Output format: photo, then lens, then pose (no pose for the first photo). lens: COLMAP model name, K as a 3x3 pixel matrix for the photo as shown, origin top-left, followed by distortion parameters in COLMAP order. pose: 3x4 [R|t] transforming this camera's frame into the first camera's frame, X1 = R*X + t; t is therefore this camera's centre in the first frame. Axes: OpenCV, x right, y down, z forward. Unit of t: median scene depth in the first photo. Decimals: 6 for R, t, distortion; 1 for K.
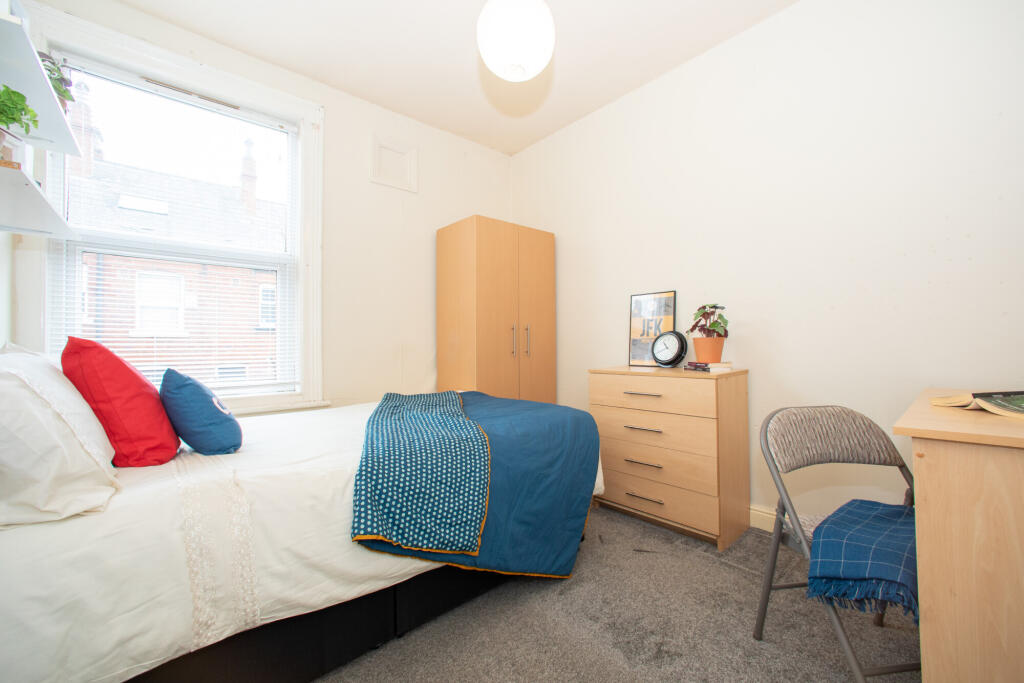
lens RADIAL K [[417.8, 0, 512.0], [0, 417.8, 341.5], [0, 0, 1]] dist [-0.000157, 0.000006]
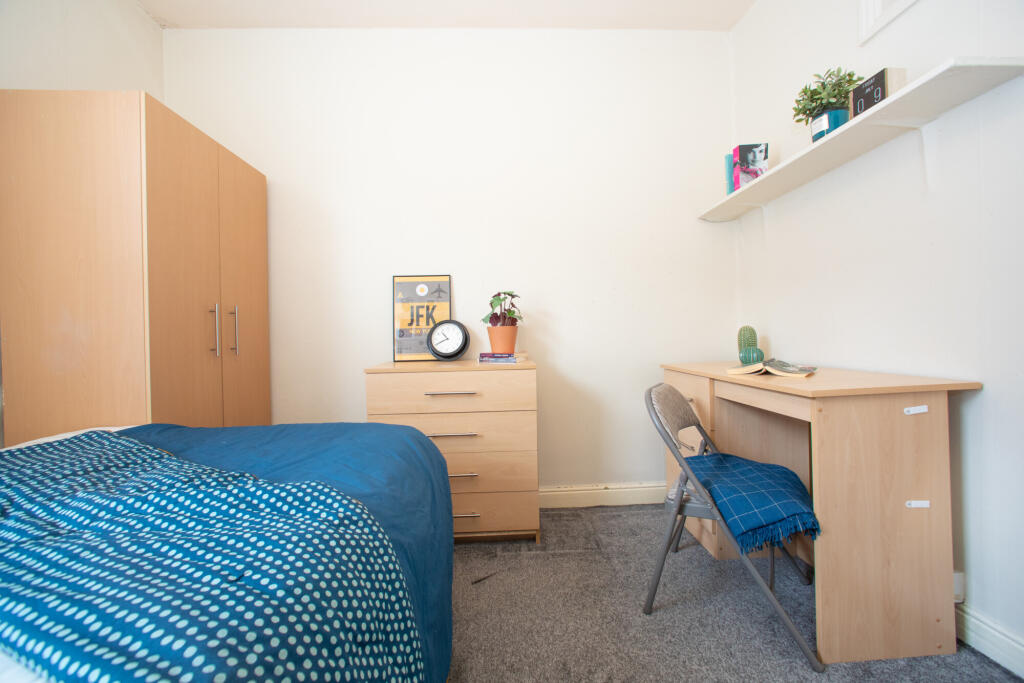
lens RADIAL K [[434.4, 0, 512.0], [0, 434.4, 341.5], [0, 0, 1]] dist [0.000980, 0.000115]
pose [[0.644428, -0.014430, 0.764529, -0.231030], [0.010747, 0.999894, 0.009813, 0.013021], [-0.764589, 0.001893, 0.644515, 0.294269]]
